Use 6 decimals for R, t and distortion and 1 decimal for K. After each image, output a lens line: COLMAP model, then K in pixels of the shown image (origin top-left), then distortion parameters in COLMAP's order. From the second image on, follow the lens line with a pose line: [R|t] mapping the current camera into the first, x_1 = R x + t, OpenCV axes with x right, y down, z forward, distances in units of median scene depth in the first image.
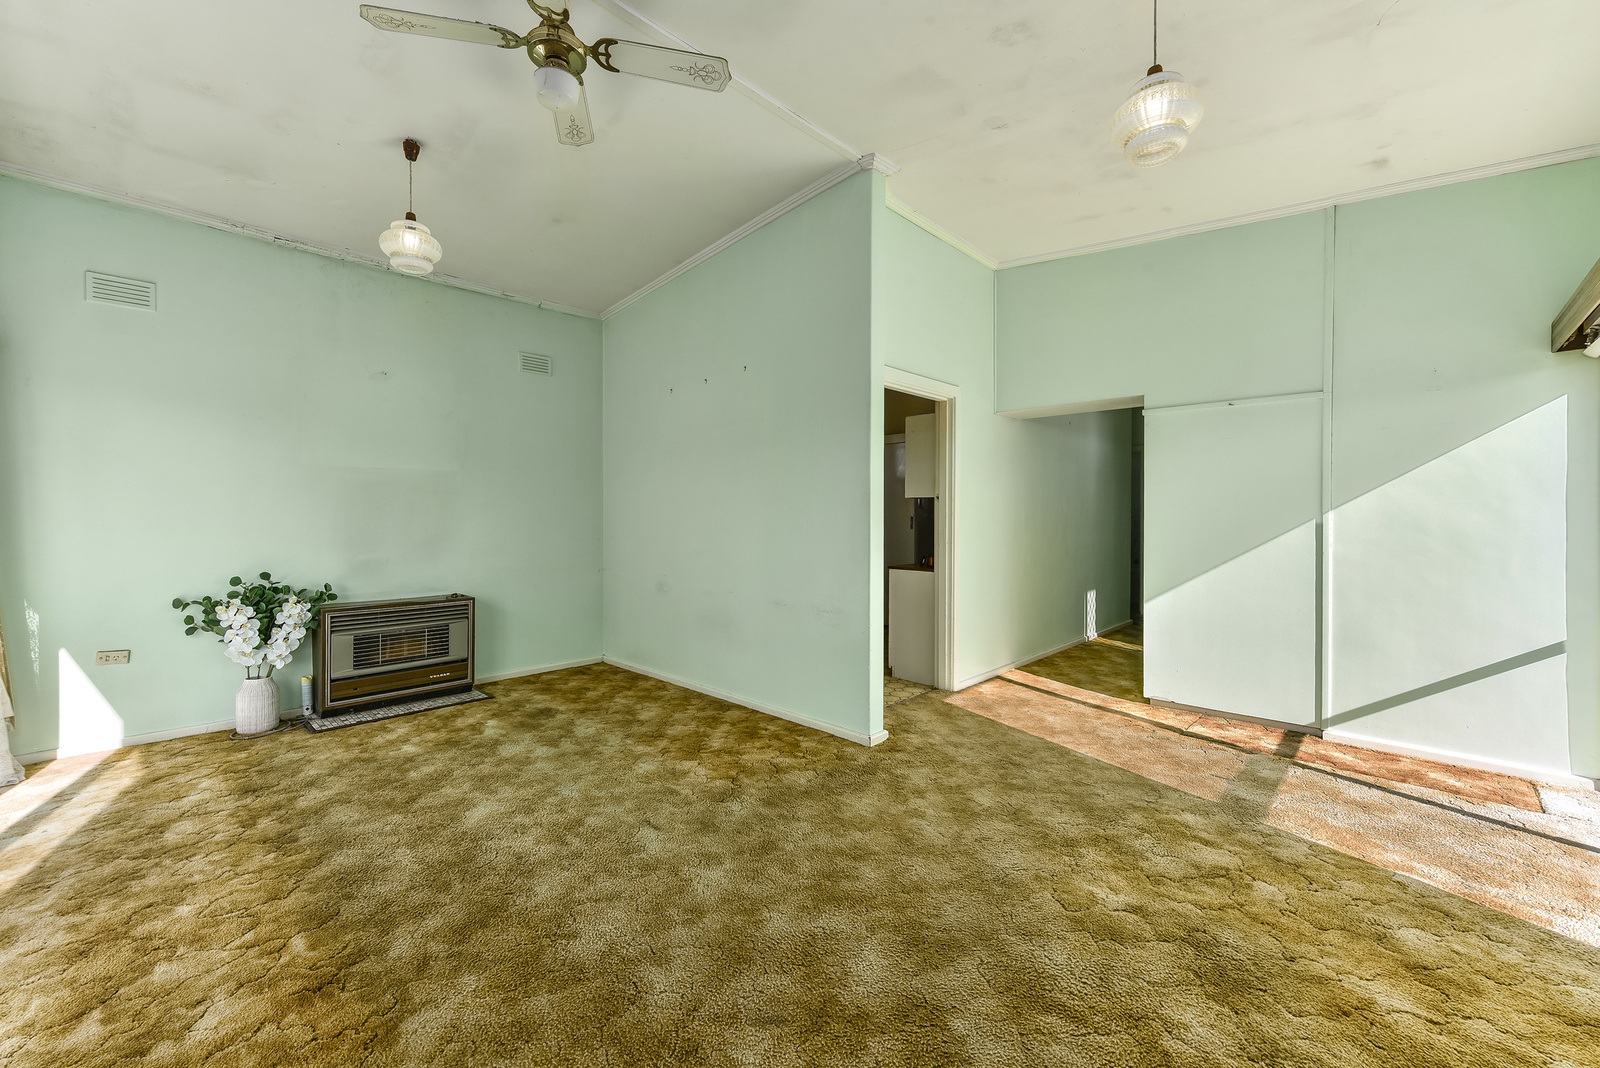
lens RADIAL K [[648.4, 0, 804.1], [0, 648.4, 517.9], [0, 0, 1]] dist [0.001029, -0.000761]
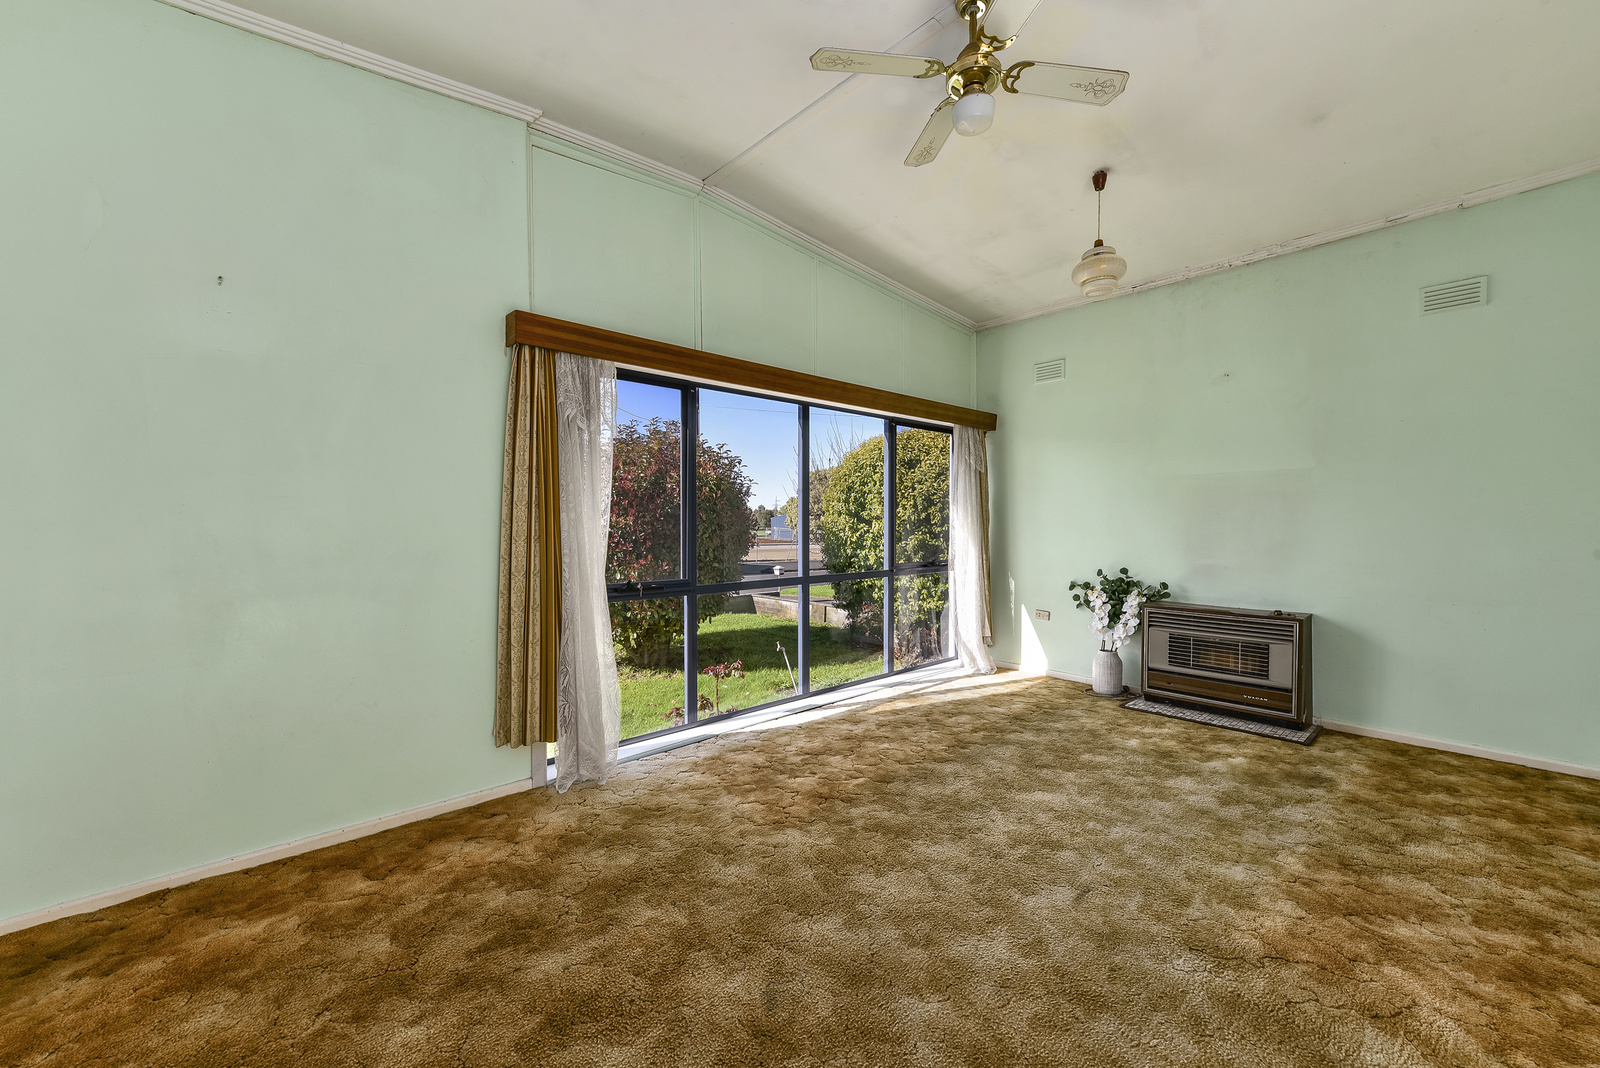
lens RADIAL K [[648.4, 0, 804.1], [0, 648.4, 537.8], [0, 0, 1]] dist [0.001029, -0.000761]
pose [[-0.098248, 0.021868, -0.994922, 0.485455], [-0.001076, 0.999756, 0.022081, 0.001044], [0.995161, 0.003240, -0.098201, 0.574566]]
